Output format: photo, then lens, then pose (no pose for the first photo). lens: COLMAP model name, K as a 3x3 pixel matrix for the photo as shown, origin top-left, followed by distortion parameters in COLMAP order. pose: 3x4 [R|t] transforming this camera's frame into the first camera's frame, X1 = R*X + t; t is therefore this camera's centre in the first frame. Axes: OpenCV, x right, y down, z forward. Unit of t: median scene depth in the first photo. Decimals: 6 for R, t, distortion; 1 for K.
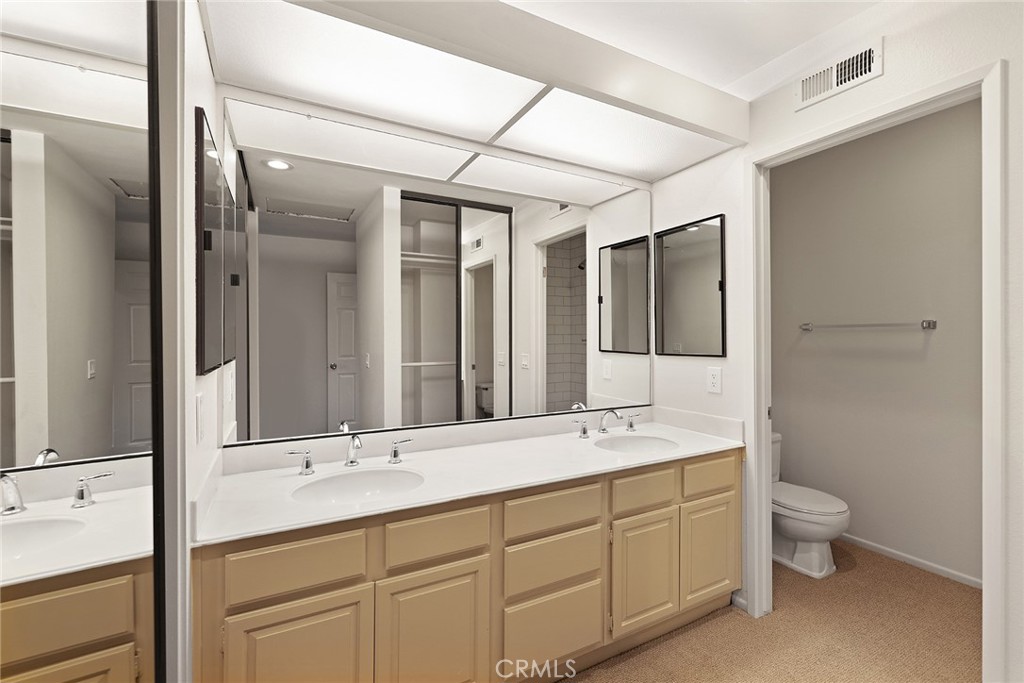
lens RADIAL K [[430.3, 0, 514.2], [0, 430.3, 341.1], [0, 0, 1]] dist [-0.000364, -0.000175]
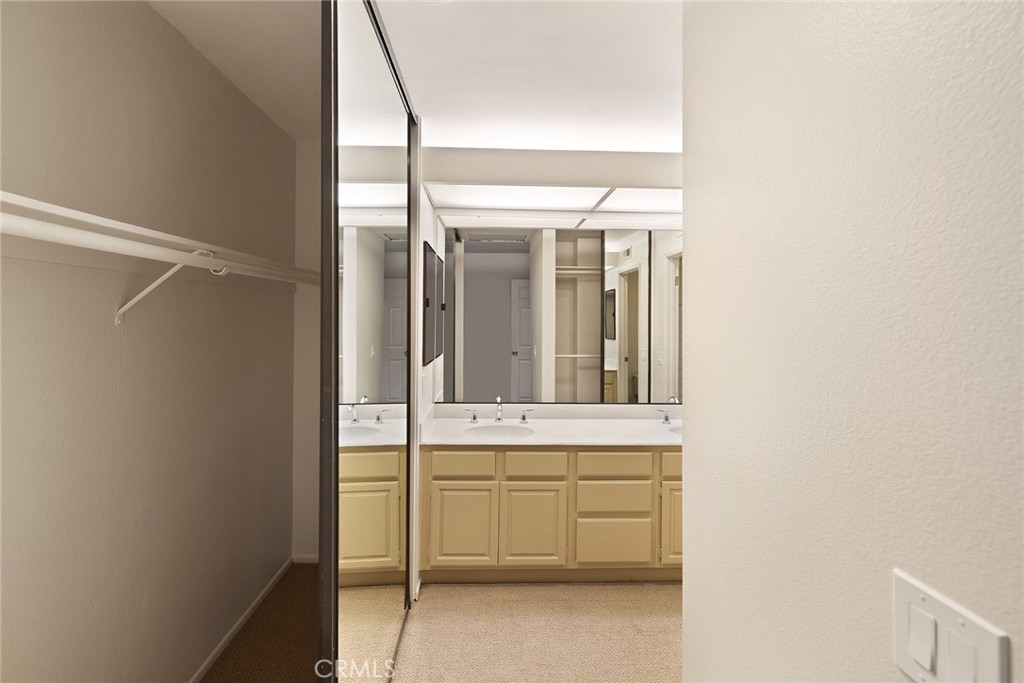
lens RADIAL K [[437.0, 0, 513.2], [0, 437.0, 327.9], [0, 0, 1]] dist [-0.000523, -0.000203]
pose [[0.903182, 0.018261, -0.428869, 0.392695], [-0.014807, 0.999826, 0.011389, -0.094603], [0.429002, -0.003936, 0.903295, -0.506502]]
